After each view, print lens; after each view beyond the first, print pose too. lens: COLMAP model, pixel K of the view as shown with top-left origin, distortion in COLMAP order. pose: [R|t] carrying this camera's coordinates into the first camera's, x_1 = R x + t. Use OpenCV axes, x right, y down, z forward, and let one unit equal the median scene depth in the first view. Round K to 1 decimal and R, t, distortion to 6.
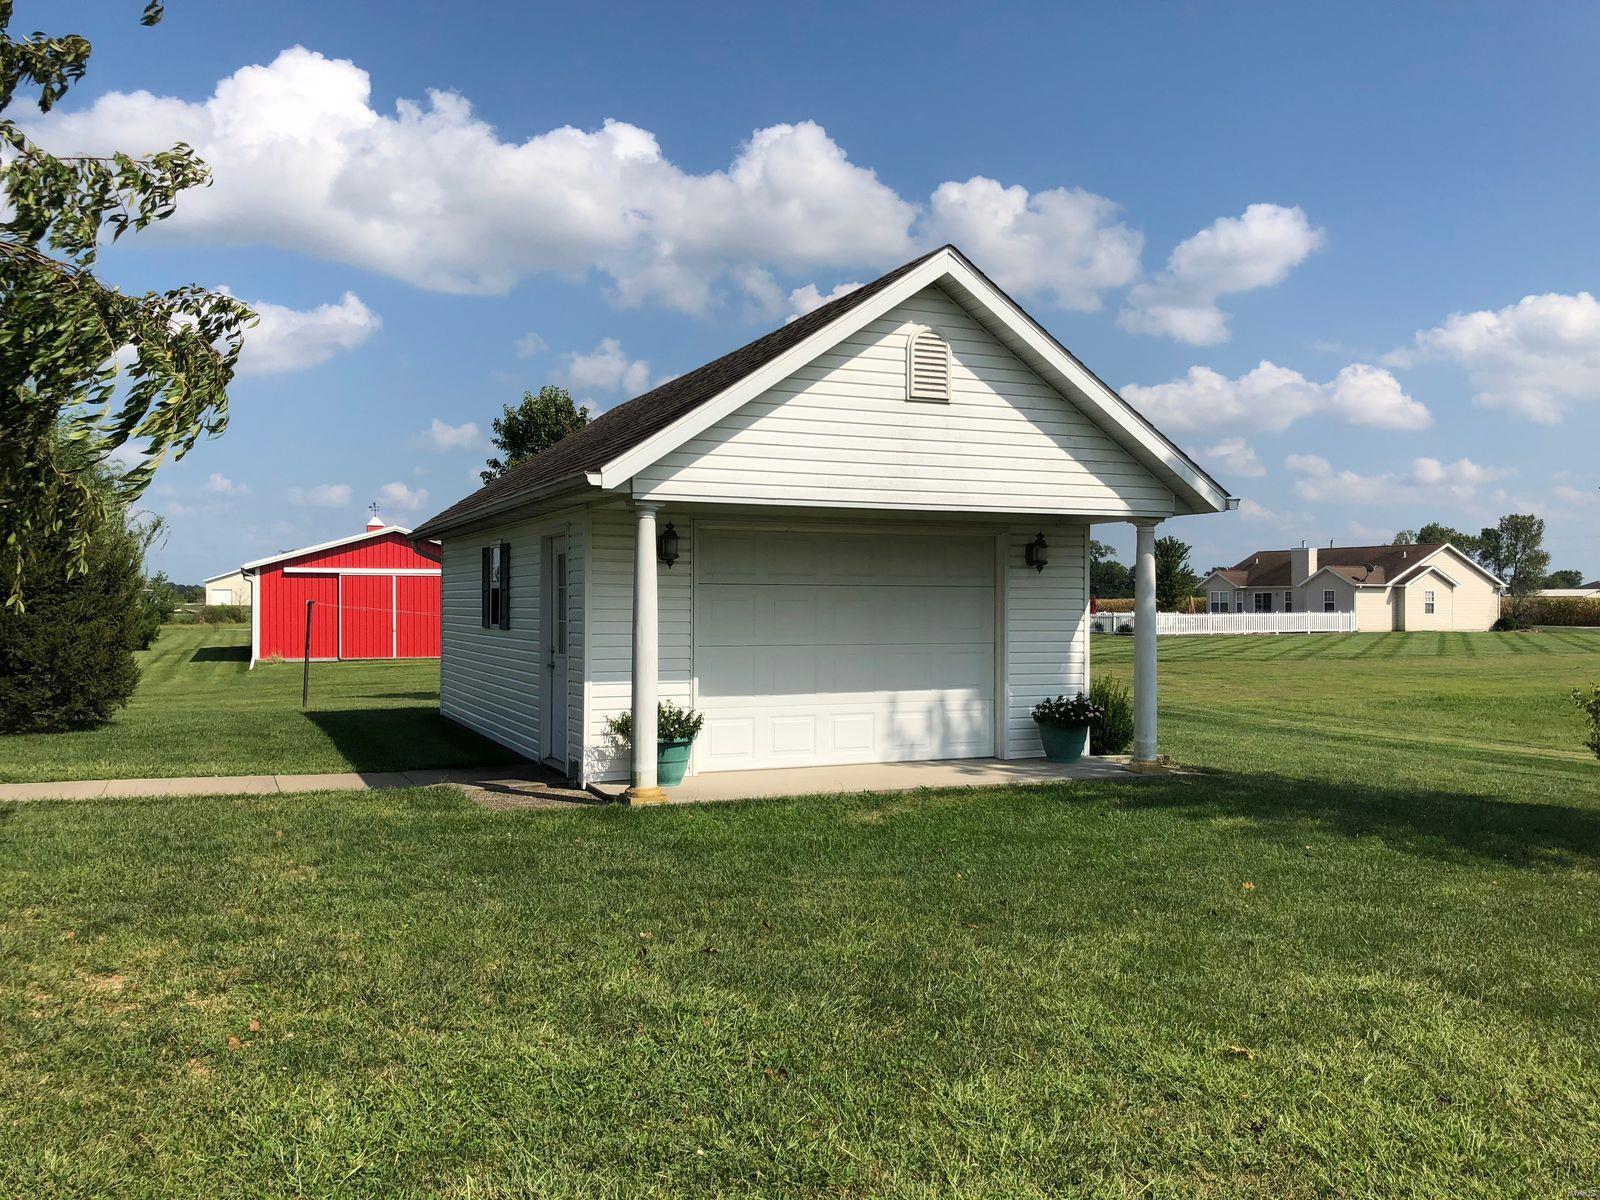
lens RADIAL K [[1350.7, 0, 800.0], [0, 1350.7, 600.0], [0, 0, 1]] dist [0.076256, -0.000161]
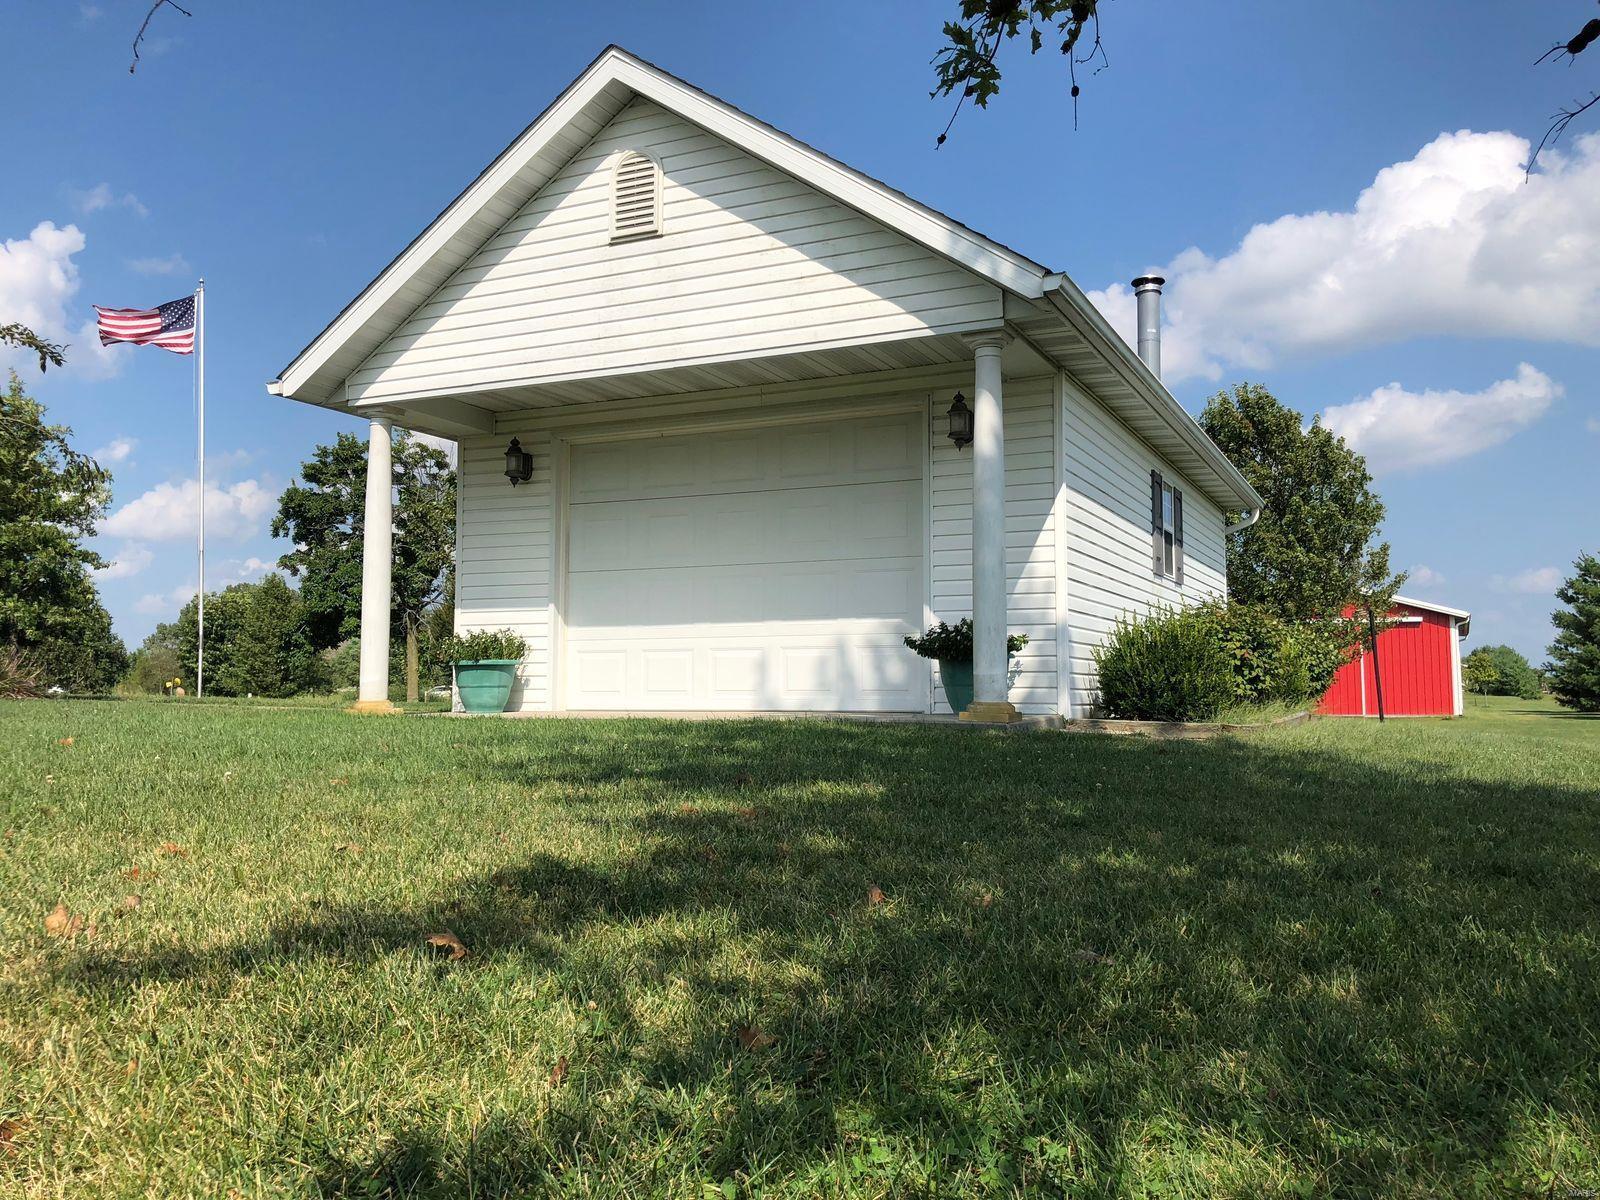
lens RADIAL K [[1307.4, 0, 800.0], [0, 1307.4, 600.0], [0, 0, 1]] dist [0.000457, 0.001770]
pose [[0.659182, -0.055186, -0.749956, 0.631504], [0.003917, 0.997542, -0.069963, 0.105851], [0.751974, 0.043181, 0.657778, 0.491000]]
